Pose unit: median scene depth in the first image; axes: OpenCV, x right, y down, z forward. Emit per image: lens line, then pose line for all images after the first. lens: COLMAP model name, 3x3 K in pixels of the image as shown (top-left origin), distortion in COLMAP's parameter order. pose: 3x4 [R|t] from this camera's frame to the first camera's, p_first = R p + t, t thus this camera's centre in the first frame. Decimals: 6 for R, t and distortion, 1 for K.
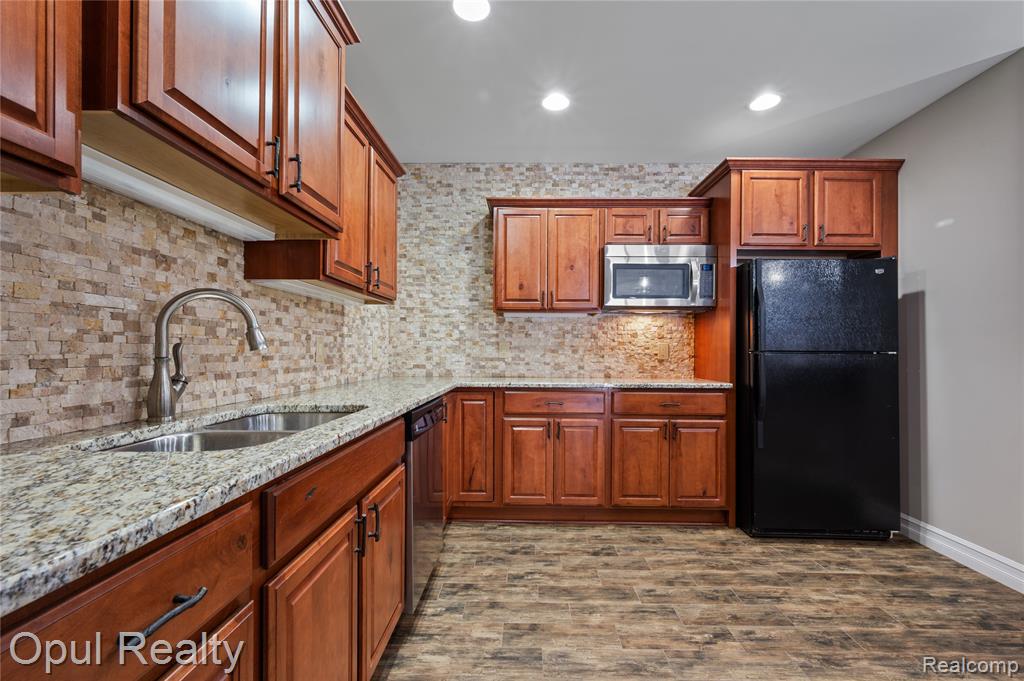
lens RADIAL K [[431.9, 0, 511.3], [0, 431.9, 350.7], [0, 0, 1]] dist [-0.004044, 0.001502]
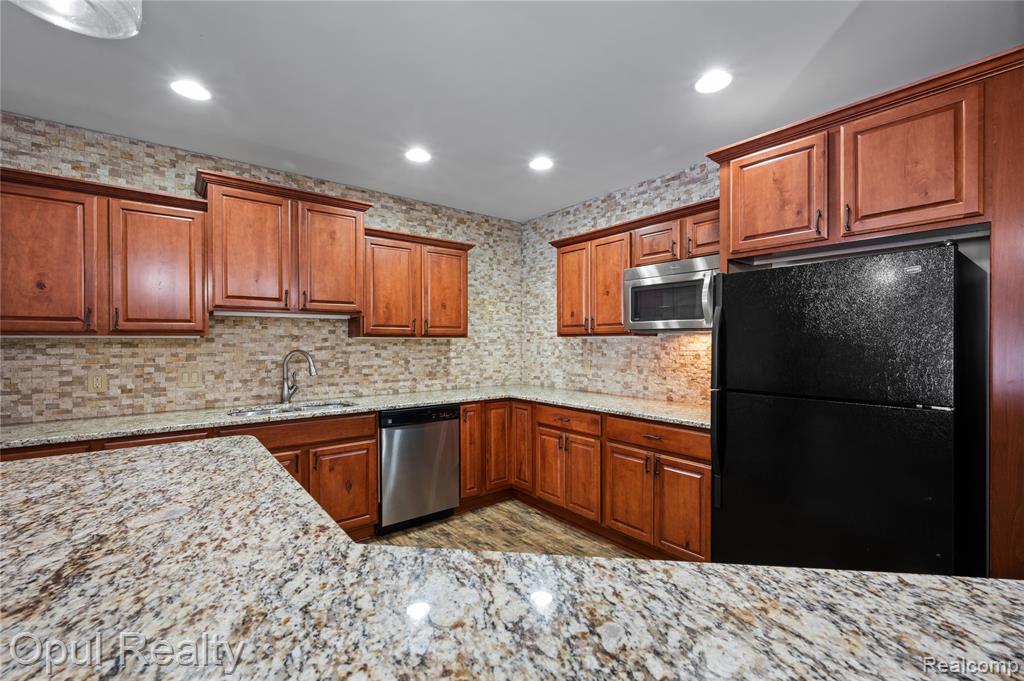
lens RADIAL K [[431.9, 0, 528.7], [0, 431.9, 344.1], [0, 0, 1]] dist [-0.004044, 0.001502]
pose [[0.652026, -0.002348, -0.758193, 0.901728], [0.005227, 0.999985, 0.001398, -0.079251], [0.758179, -0.004875, 0.652029, 0.187036]]
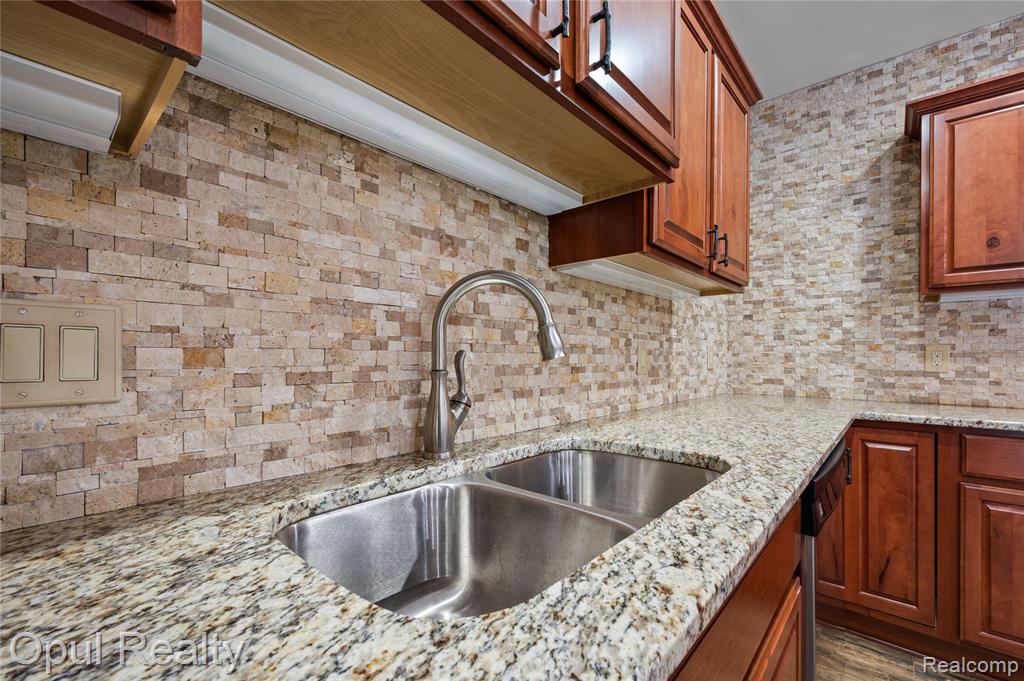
lens RADIAL K [[431.9, 0, 524.5], [0, 431.9, 358.1], [0, 0, 1]] dist [-0.004044, 0.001502]
pose [[0.776921, -0.002483, -0.629594, -0.103249], [0.000997, 0.999996, -0.002714, -0.001103], [0.629598, 0.001481, 0.776920, 0.227815]]
